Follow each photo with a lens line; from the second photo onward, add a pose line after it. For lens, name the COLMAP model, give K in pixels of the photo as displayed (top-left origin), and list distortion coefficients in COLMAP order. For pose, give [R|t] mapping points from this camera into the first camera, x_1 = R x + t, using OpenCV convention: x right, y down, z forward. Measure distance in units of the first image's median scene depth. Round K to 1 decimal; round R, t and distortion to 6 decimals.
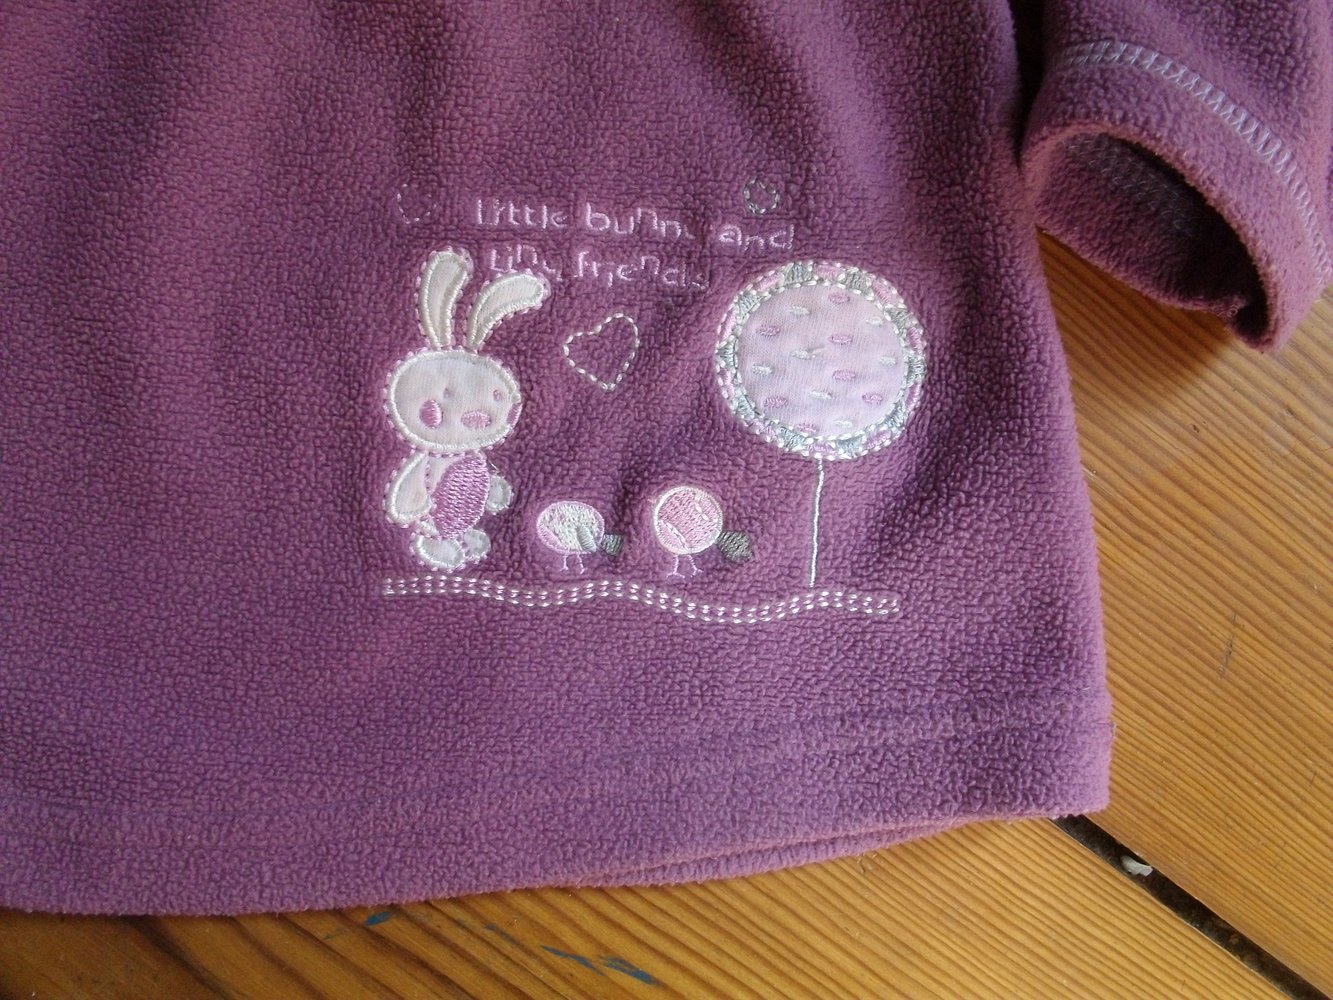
lens RADIAL K [[1211.1, 0, 711.7], [0, 1211.1, 500.3], [0, 0, 1]] dist [-0.149890, 0.080526]
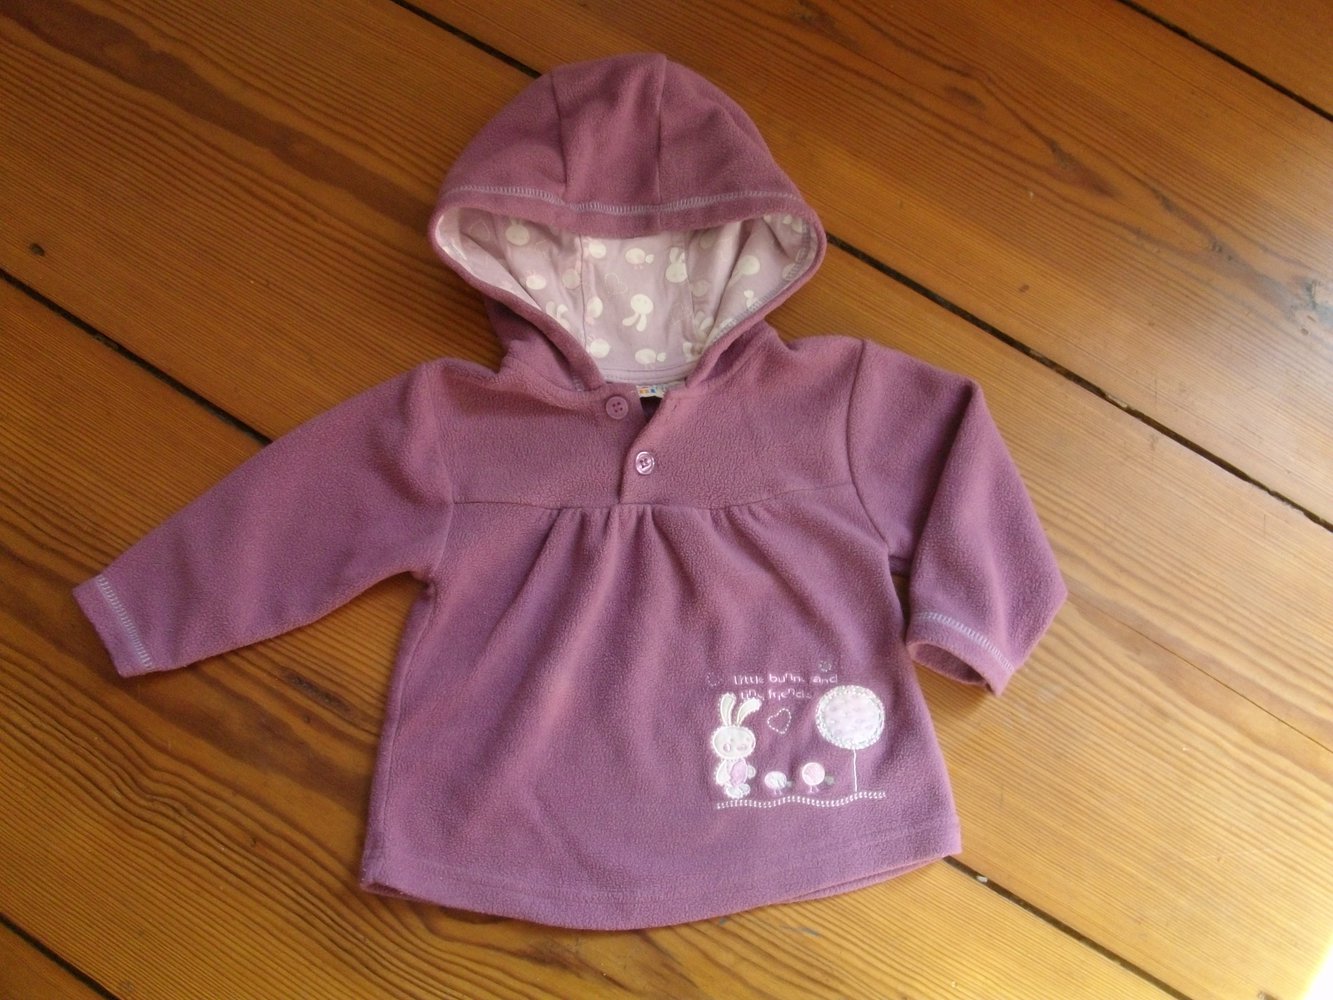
lens RADIAL K [[1211.1, 0, 711.7], [0, 1211.1, 500.3], [0, 0, 1]] dist [-0.149890, 0.080526]
pose [[0.994561, -0.104037, -0.005027, -0.189721], [0.100351, 0.970018, -0.221346, -0.008105], [0.027905, 0.219637, 0.975182, -2.132741]]
